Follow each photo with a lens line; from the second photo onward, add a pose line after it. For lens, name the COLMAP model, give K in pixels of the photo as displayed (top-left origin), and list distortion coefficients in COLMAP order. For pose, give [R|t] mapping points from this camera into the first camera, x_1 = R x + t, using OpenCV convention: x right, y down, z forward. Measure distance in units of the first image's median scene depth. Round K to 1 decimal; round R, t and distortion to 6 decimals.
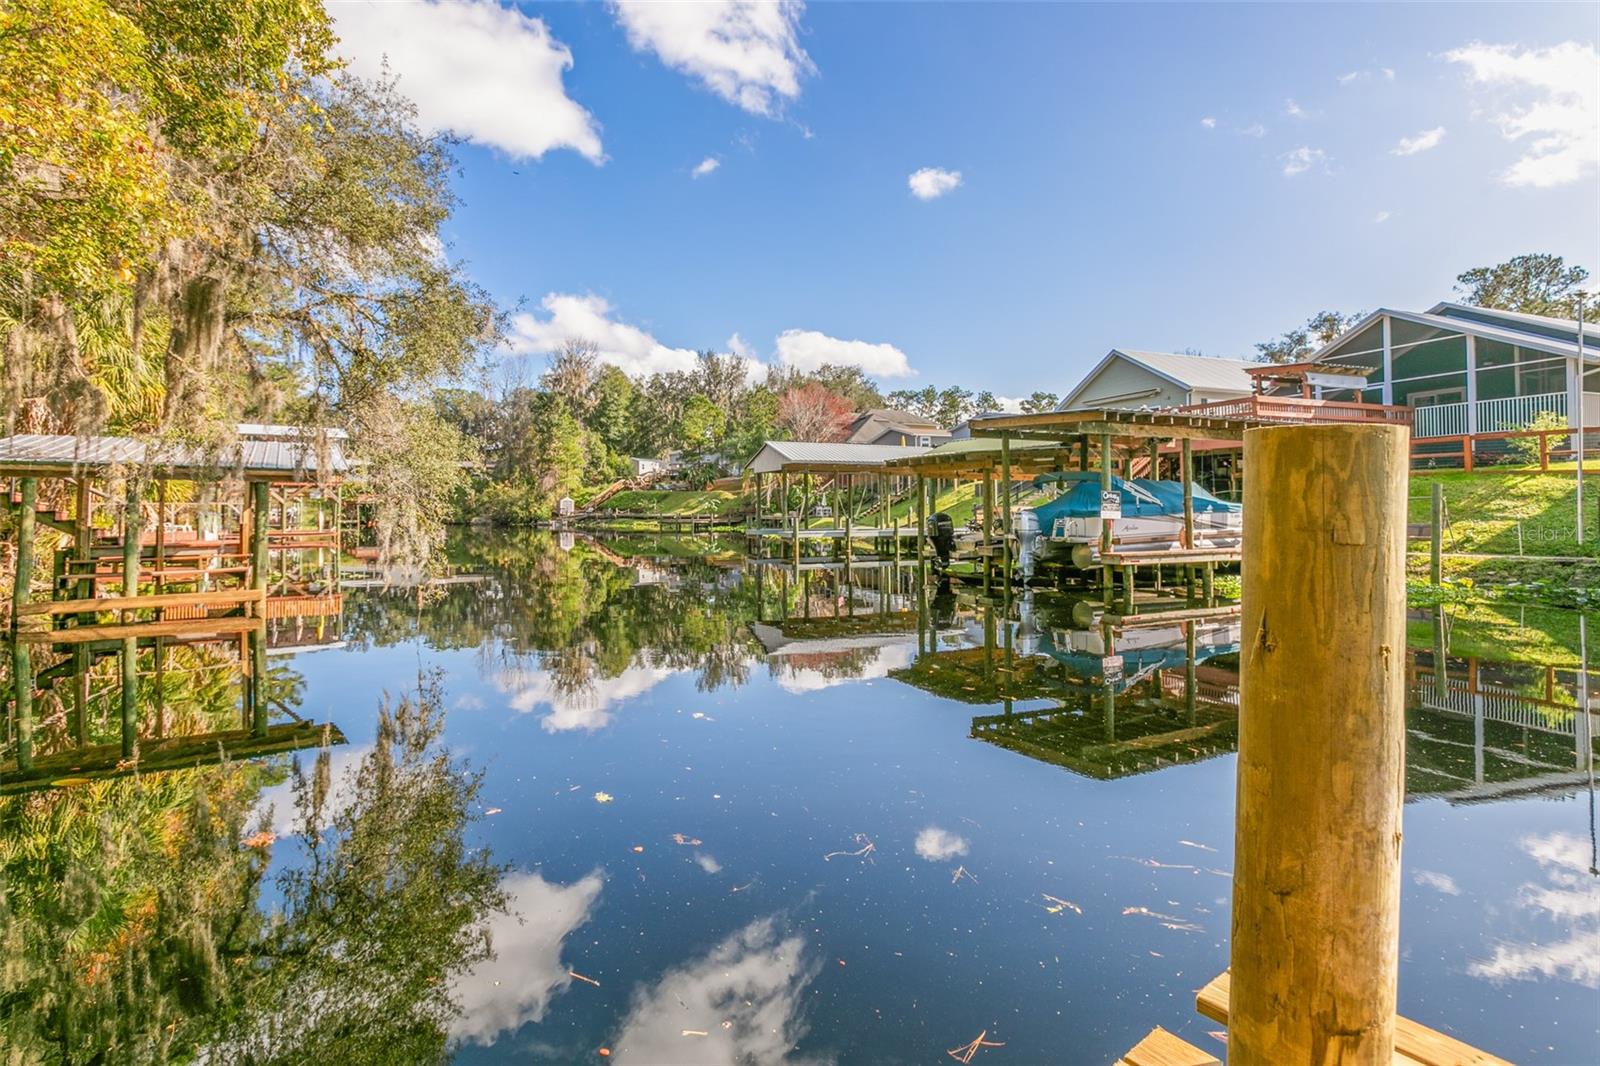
lens RADIAL K [[754.7, 0, 788.2], [0, 754.7, 489.7], [0, 0, 1]] dist [-0.009299, 0.005666]
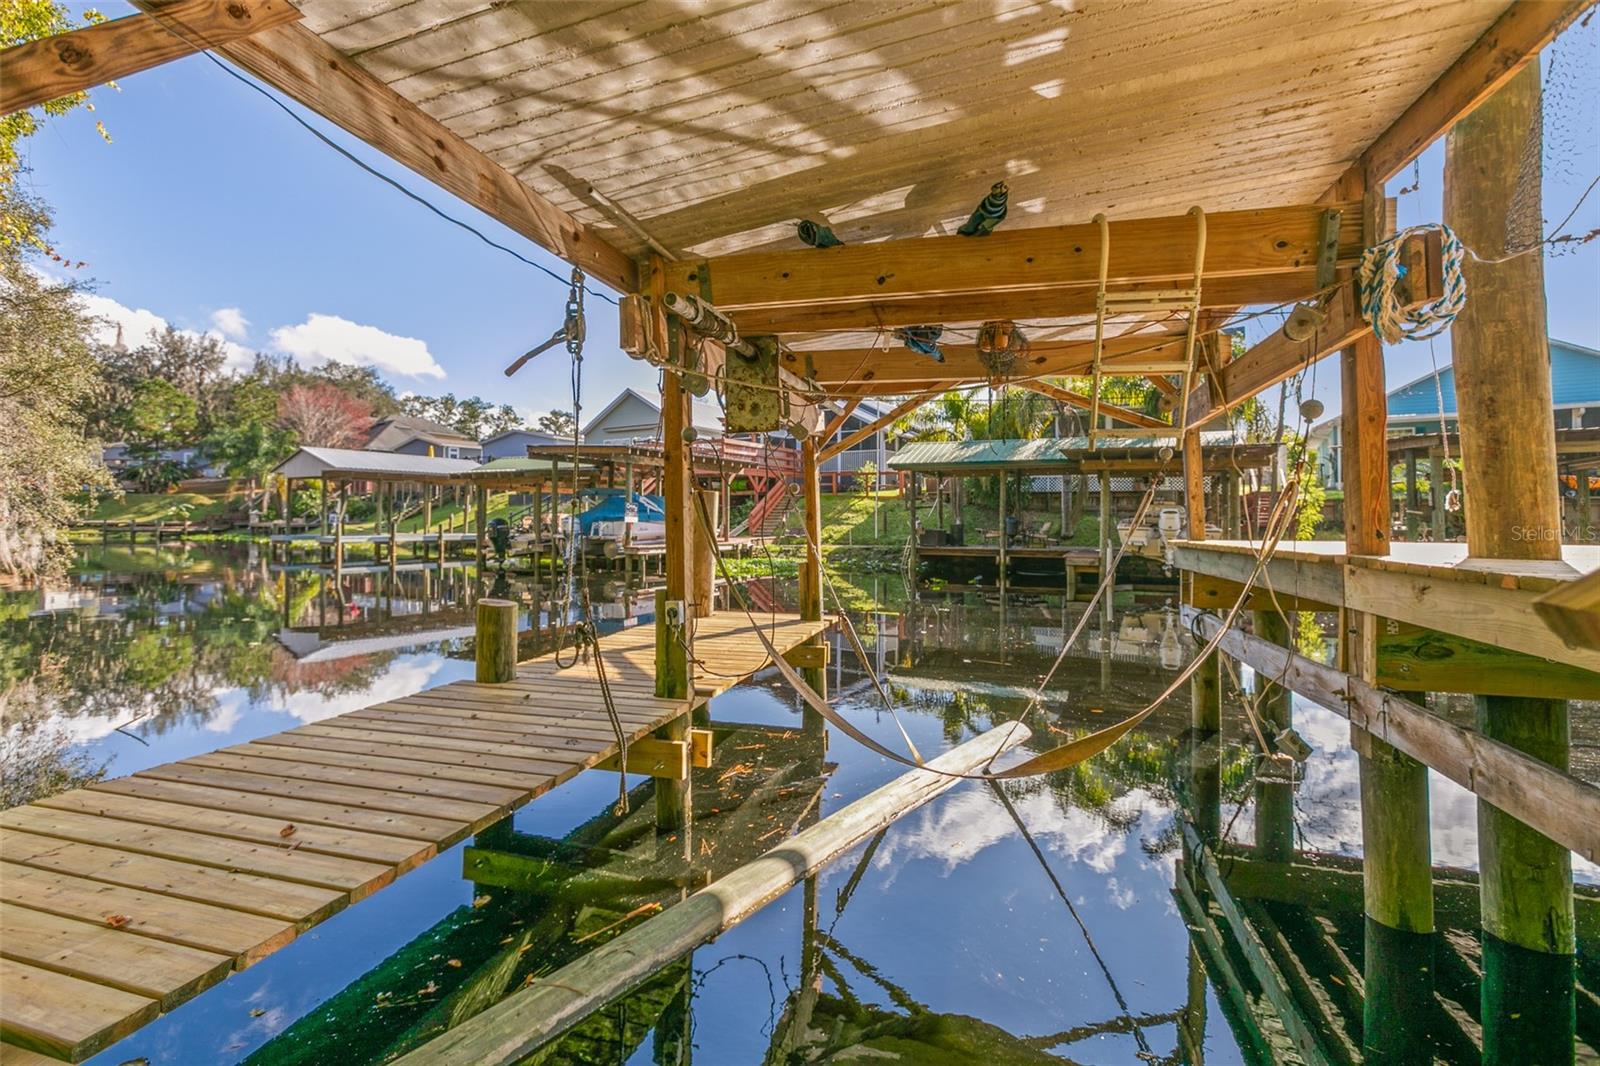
lens RADIAL K [[754.7, 0, 787.6], [0, 754.7, 500.8], [0, 0, 1]] dist [-0.009299, 0.005666]
pose [[0.806436, 0.021424, 0.590933, -0.062173], [-0.021607, 0.999744, -0.006758, 0.000330], [-0.590926, -0.007318, 0.806692, -0.113964]]
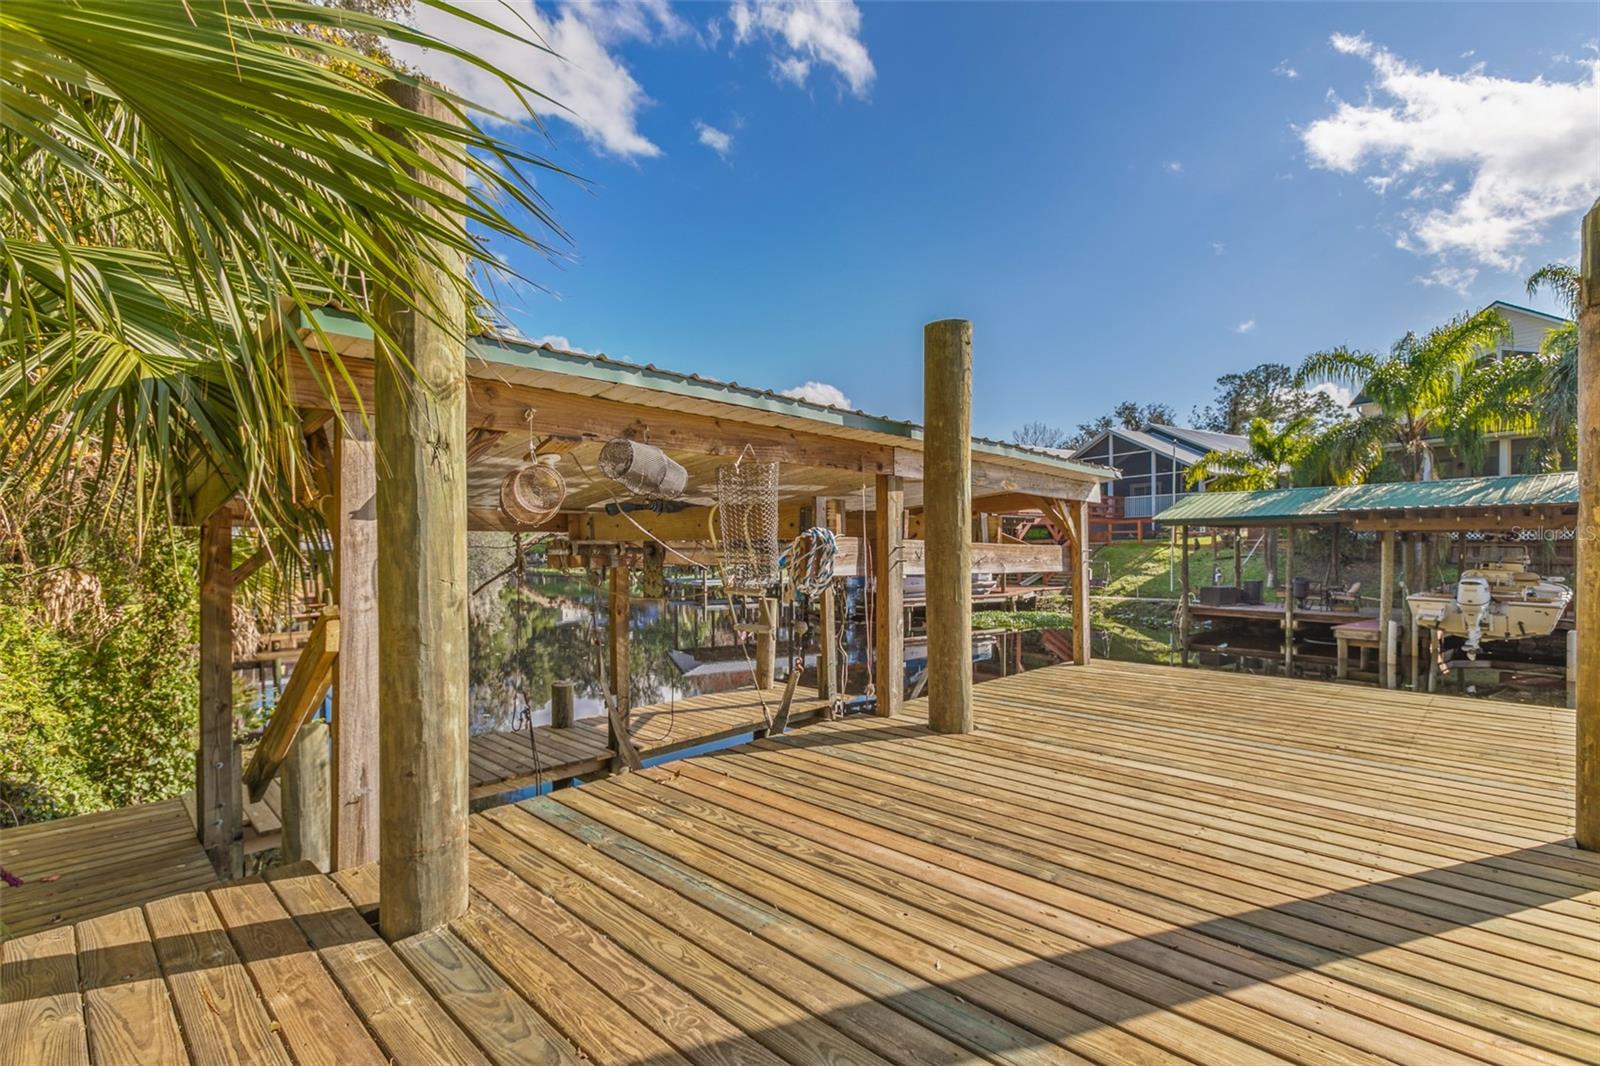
lens RADIAL K [[754.7, 0, 804.4], [0, 754.7, 537.5], [0, 0, 1]] dist [-0.009299, 0.005666]
pose [[0.990602, 0.002776, 0.136748, 0.001390], [-0.004873, 0.999876, 0.014998, -0.025459], [-0.136690, -0.015524, 0.990492, -0.205323]]
